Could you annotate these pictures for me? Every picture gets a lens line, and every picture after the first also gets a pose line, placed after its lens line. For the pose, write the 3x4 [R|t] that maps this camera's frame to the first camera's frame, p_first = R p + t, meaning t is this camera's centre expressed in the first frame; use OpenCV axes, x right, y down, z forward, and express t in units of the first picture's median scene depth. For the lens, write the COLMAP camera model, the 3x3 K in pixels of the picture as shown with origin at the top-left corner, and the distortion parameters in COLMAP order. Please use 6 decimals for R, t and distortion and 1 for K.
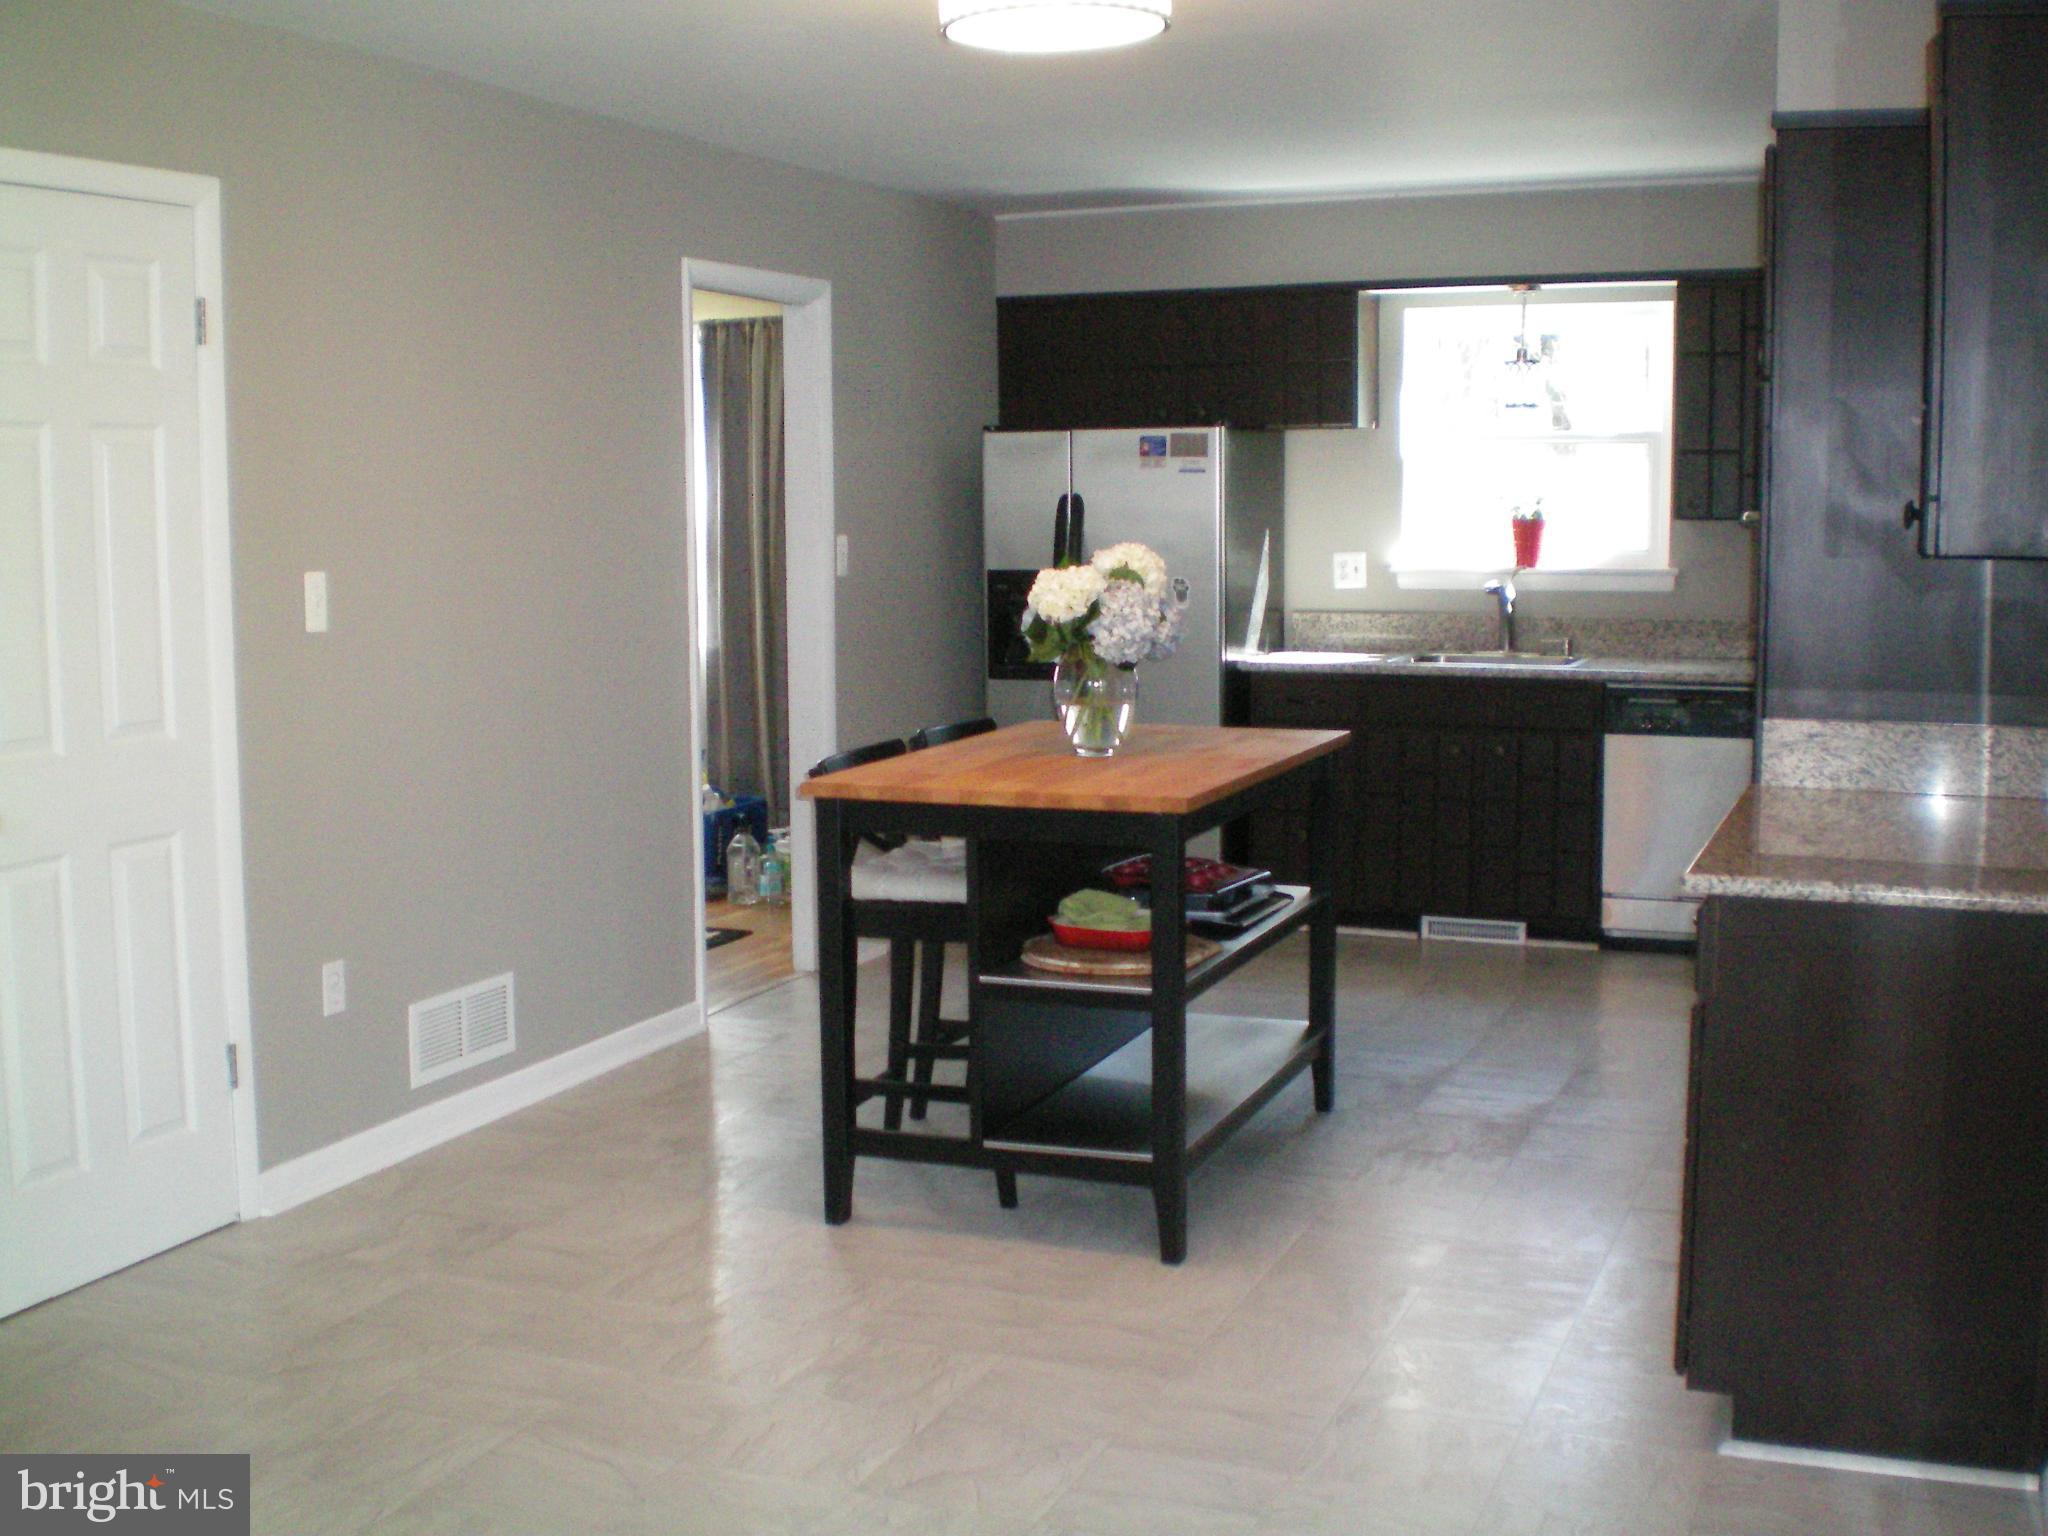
lens RADIAL K [[2279.9, 0, 1024.0], [0, 2279.9, 768.0], [0, 0, 1]] dist [-0.130647, -0.022276]
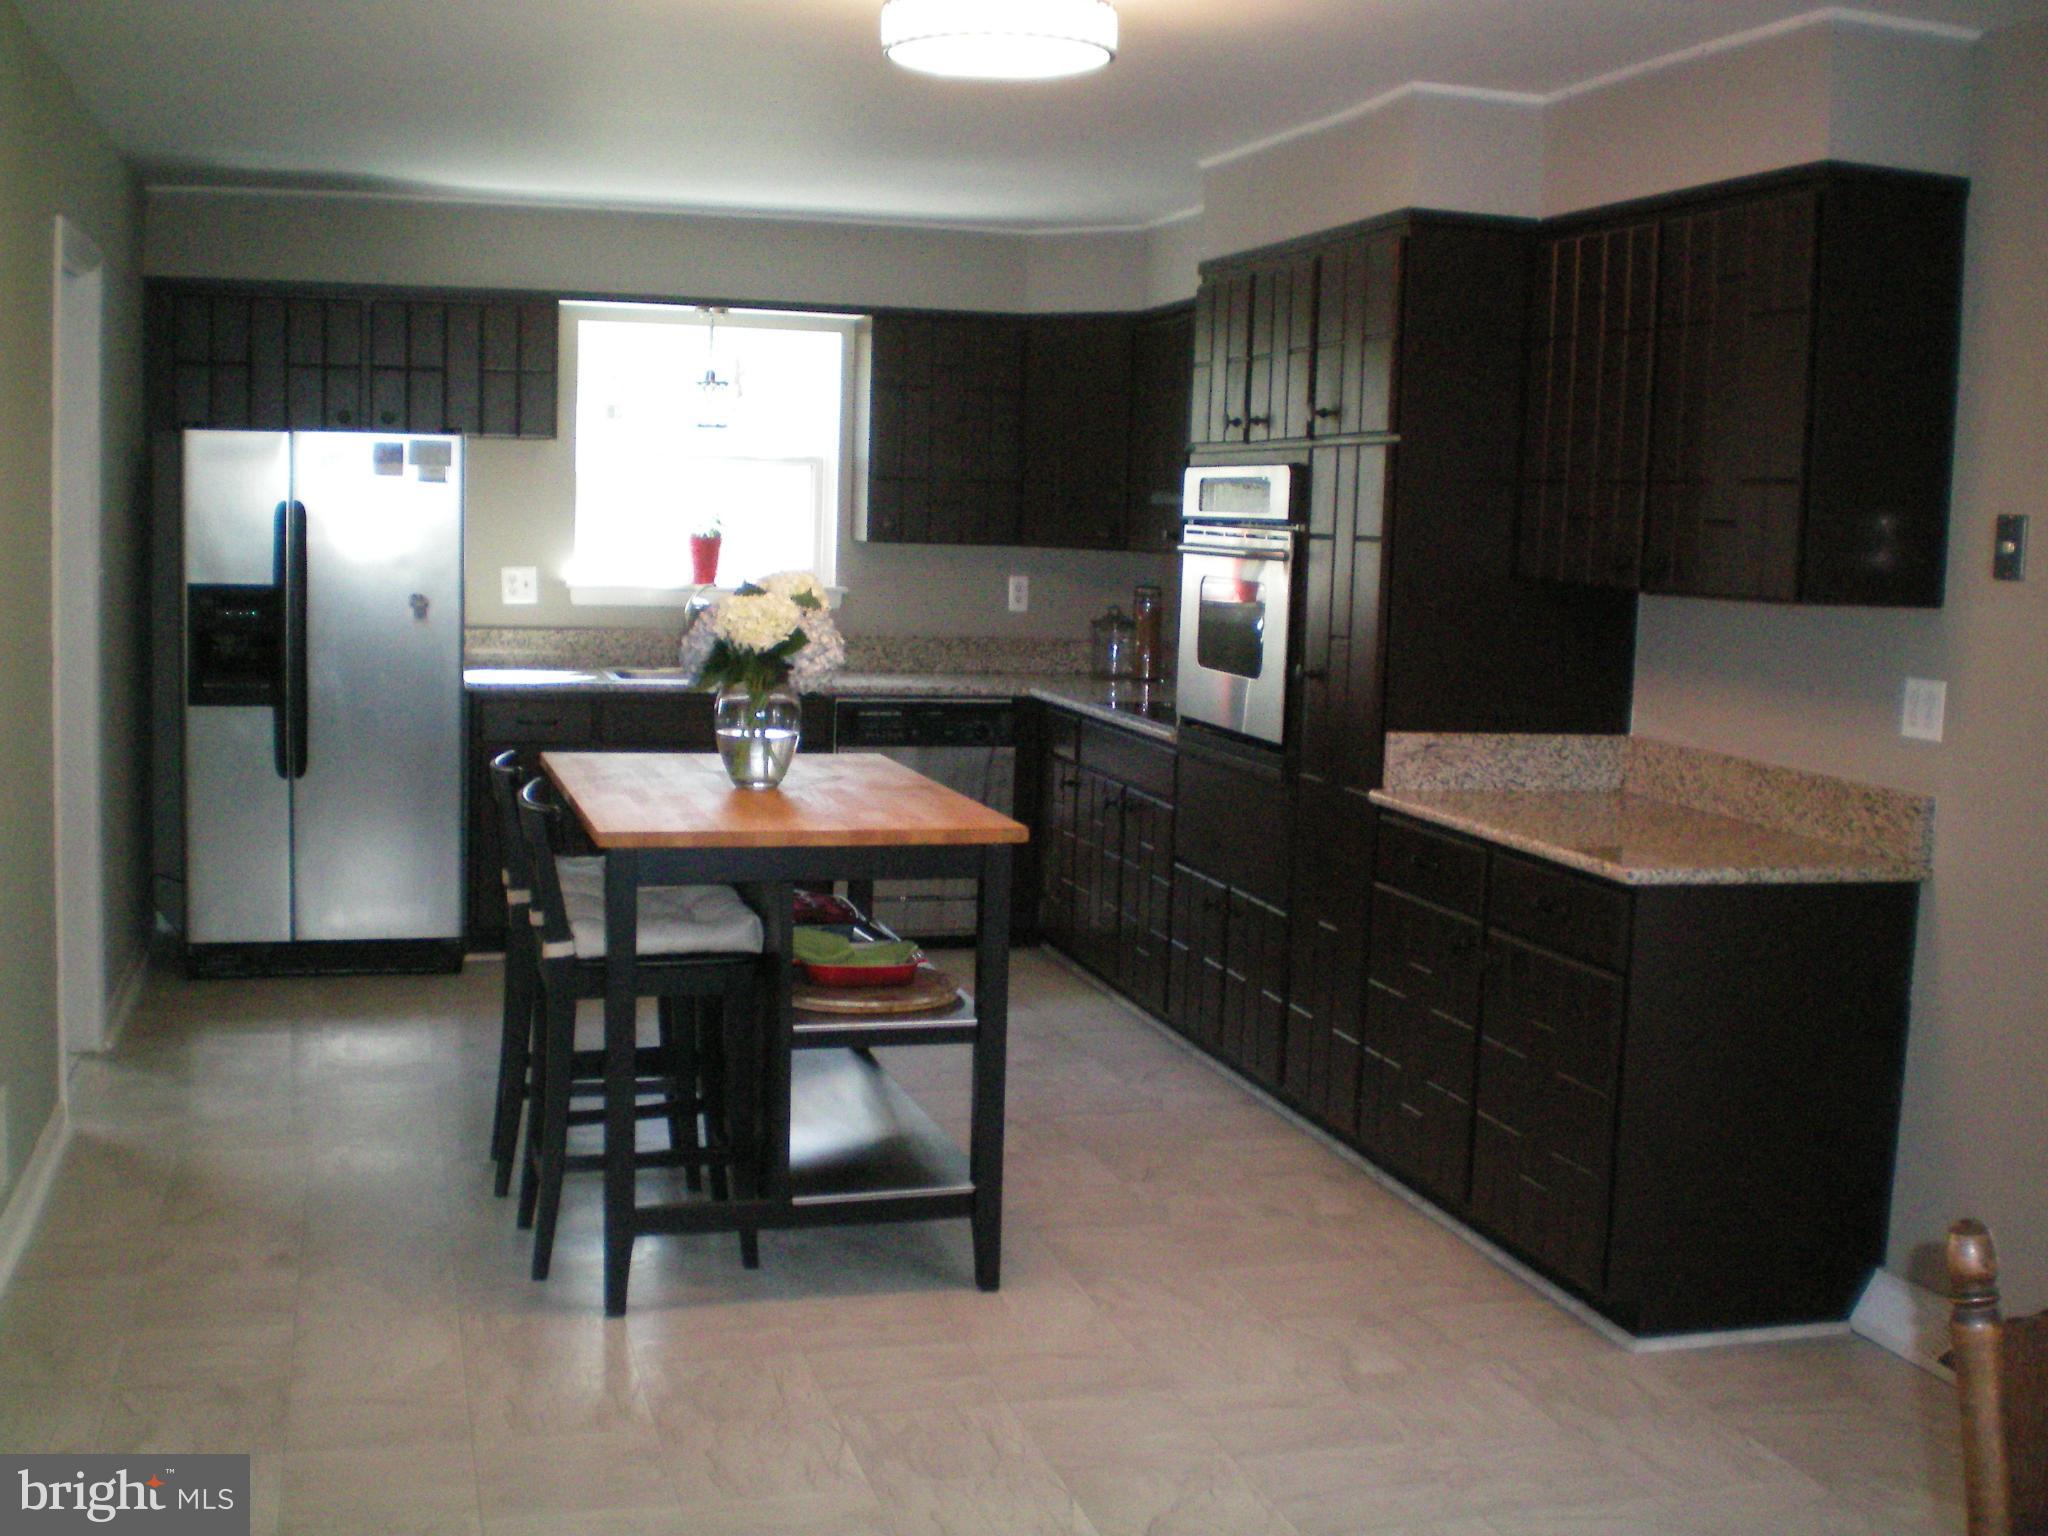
lens RADIAL K [[2279.9, 0, 1024.0], [0, 2279.9, 768.0], [0, 0, 1]] dist [-0.130647, -0.022276]
pose [[0.780418, -0.036533, 0.624190, -0.321705], [0.035976, 0.999261, 0.013504, -0.015530], [-0.624222, 0.011917, 0.781156, 0.118839]]
